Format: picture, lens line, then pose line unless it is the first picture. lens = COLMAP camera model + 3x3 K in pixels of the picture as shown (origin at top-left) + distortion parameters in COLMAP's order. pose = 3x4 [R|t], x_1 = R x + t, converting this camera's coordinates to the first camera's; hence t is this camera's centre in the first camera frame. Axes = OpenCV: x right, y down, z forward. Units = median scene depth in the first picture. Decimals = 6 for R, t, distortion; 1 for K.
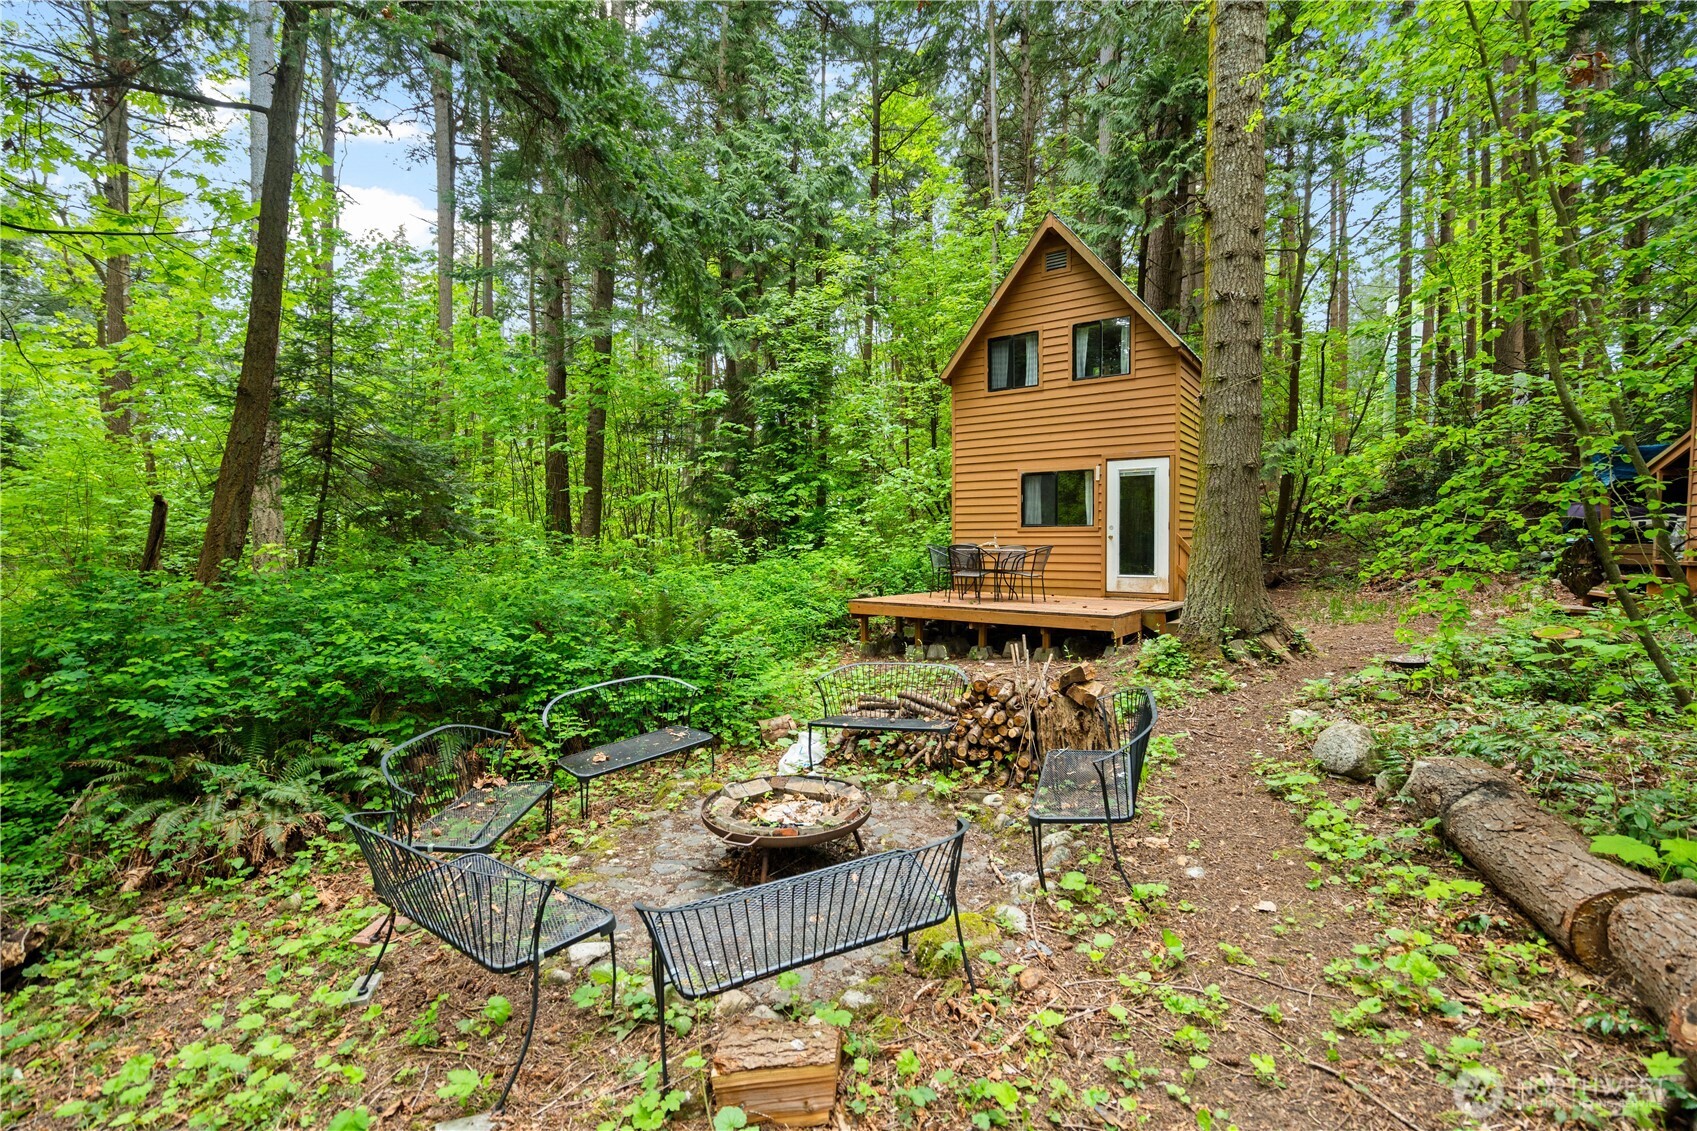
lens RADIAL K [[758.8, 0, 850.2], [0, 758.8, 557.7], [0, 0, 1]] dist [-0.001778, -0.000093]
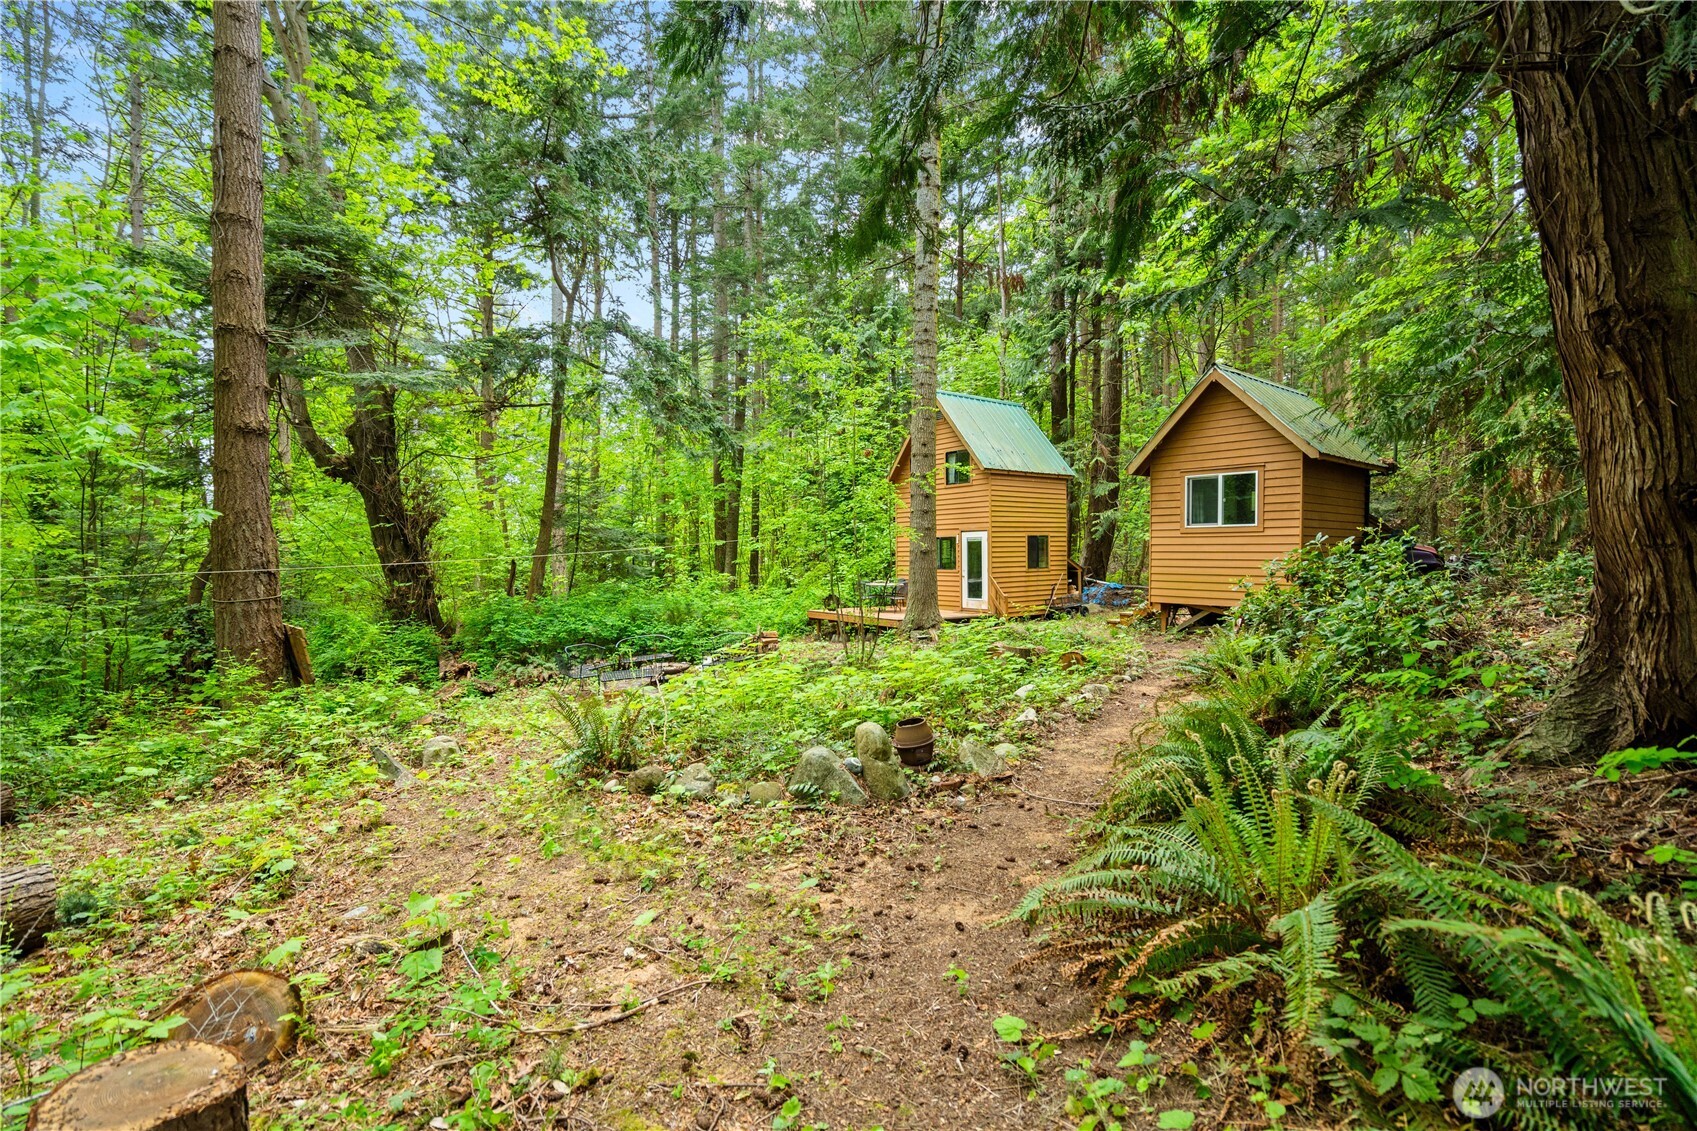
lens RADIAL K [[759.0, 0, 848.5], [0, 759.0, 565.5], [0, 0, 1]] dist [-0.002816, 0.000011]
pose [[0.951574, -0.001366, -0.307417, 1.319266], [0.000393, 0.999995, -0.003225, -0.097813], [0.307420, 0.002948, 0.951569, -1.521291]]
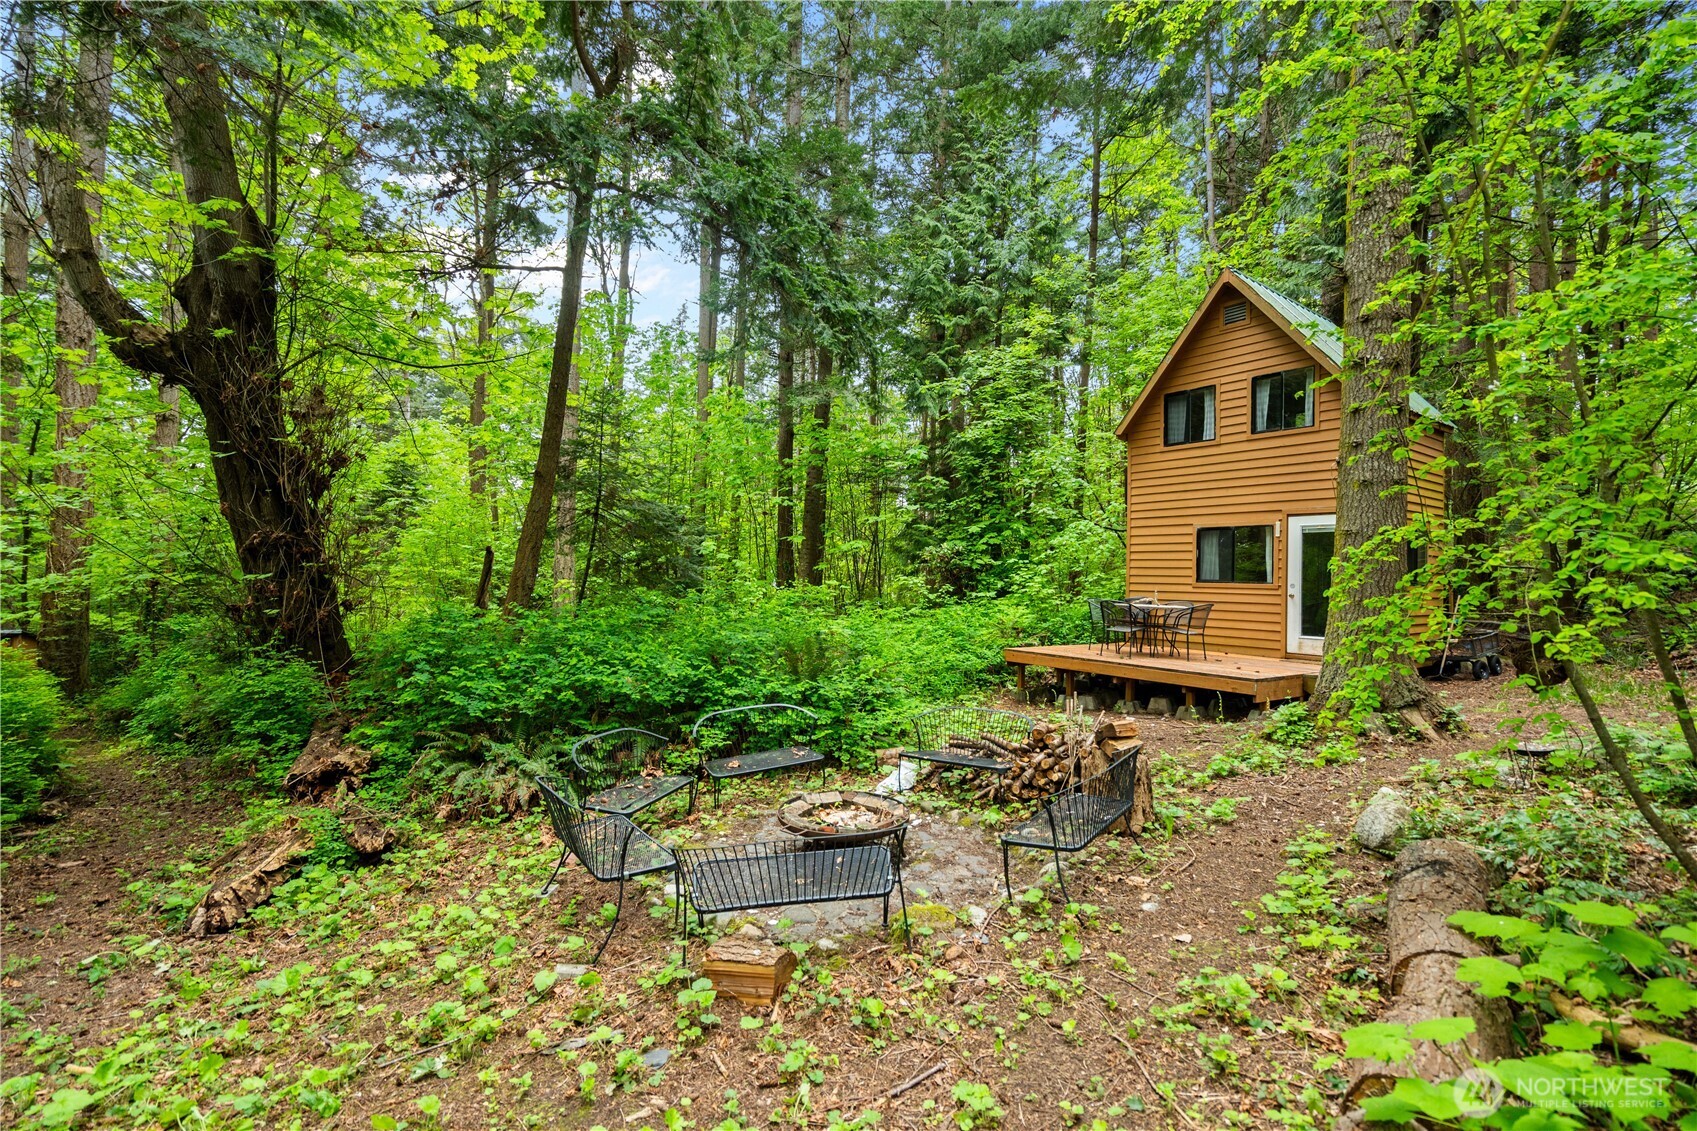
lens RADIAL K [[759.0, 0, 848.5], [0, 759.0, 565.5], [0, 0, 1]] dist [-0.002816, 0.000011]
pose [[0.949776, 0.017173, -0.312459, 0.234711], [-0.029387, 0.998975, -0.034422, -0.034538], [0.311548, 0.041875, 0.949307, -0.172052]]
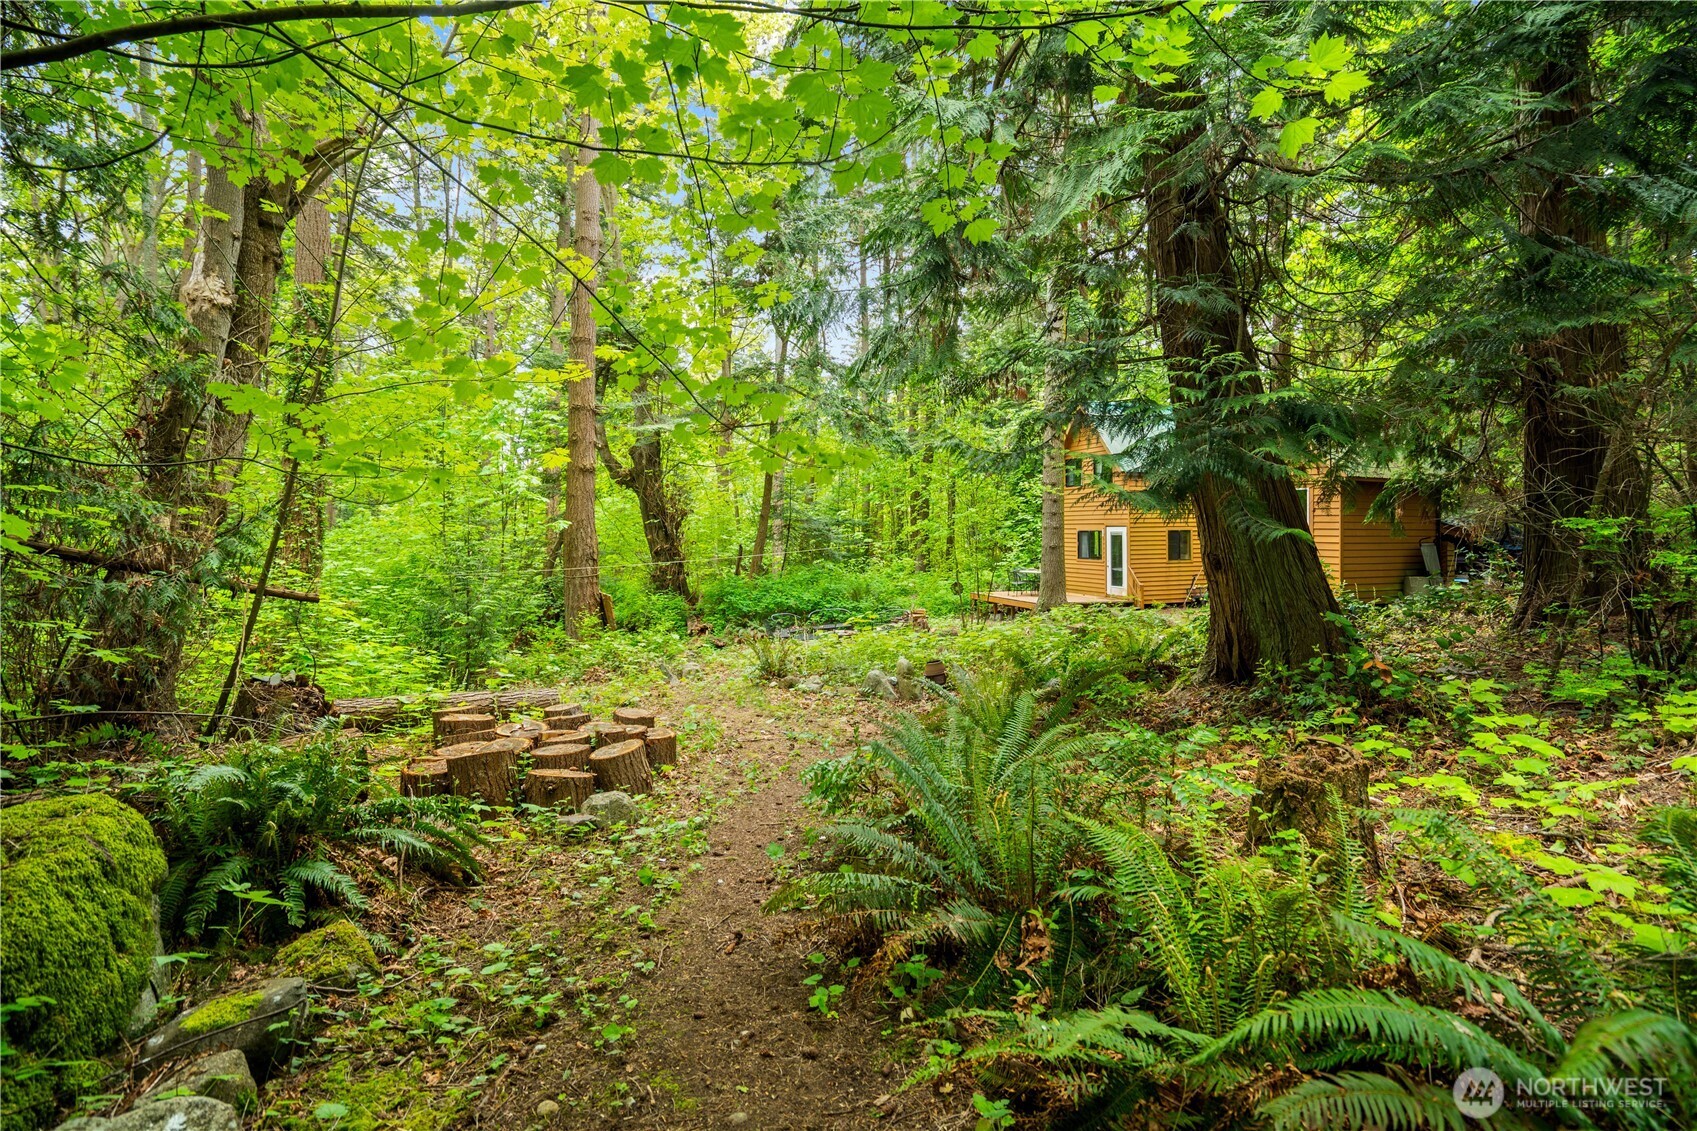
lens RADIAL K [[806.4, 0, 848.6], [0, 806.4, 493.1], [0, 0, 1]] dist [-0.033315, 0.000134]
pose [[0.822490, -0.023345, -0.568300, 2.045178], [-0.012101, 0.998213, -0.058519, -0.180249], [0.568650, 0.055008, 0.820738, -2.262442]]
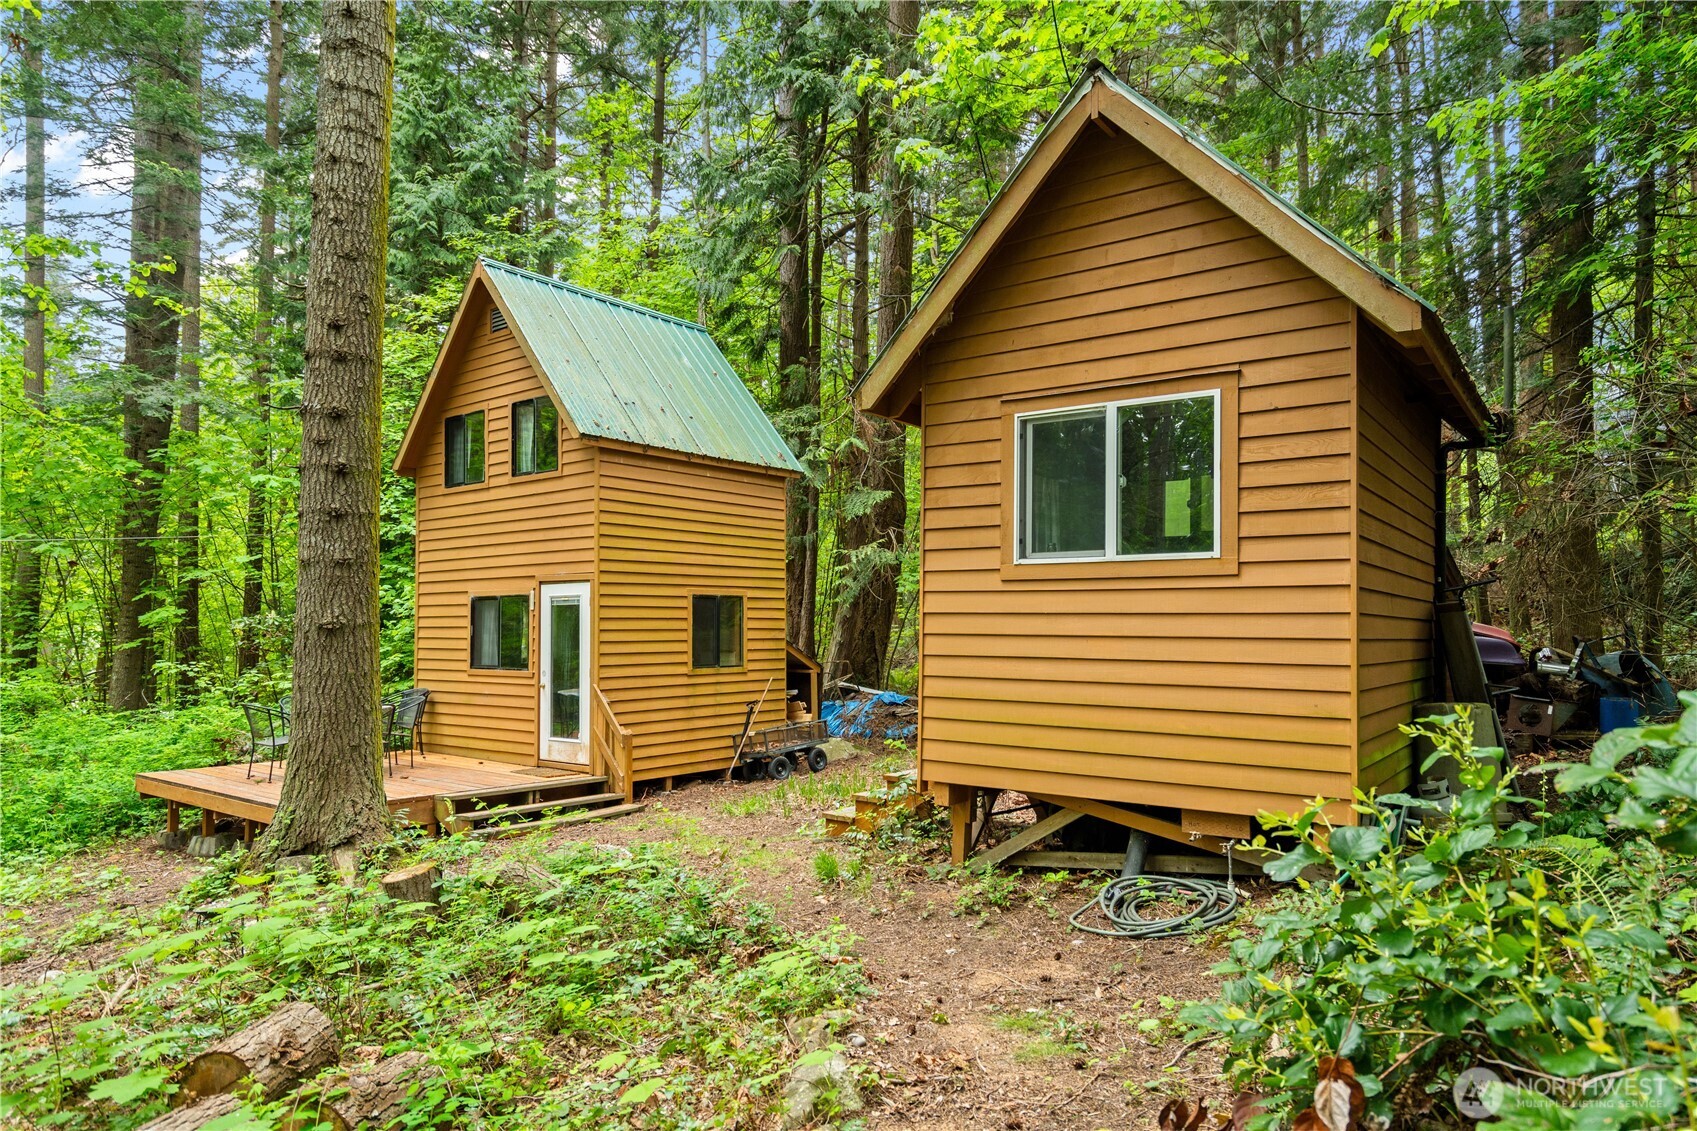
lens RADIAL K [[1064.1, 0, 842.2], [0, 1064.1, 600.0], [0, 0, 1]] dist [0.016819, 0.000234]
pose [[0.998138, -0.000059, -0.060995, 1.479693], [-0.002920, 0.998806, -0.048756, -0.129785], [0.060925, 0.048843, 0.996947, -0.065206]]
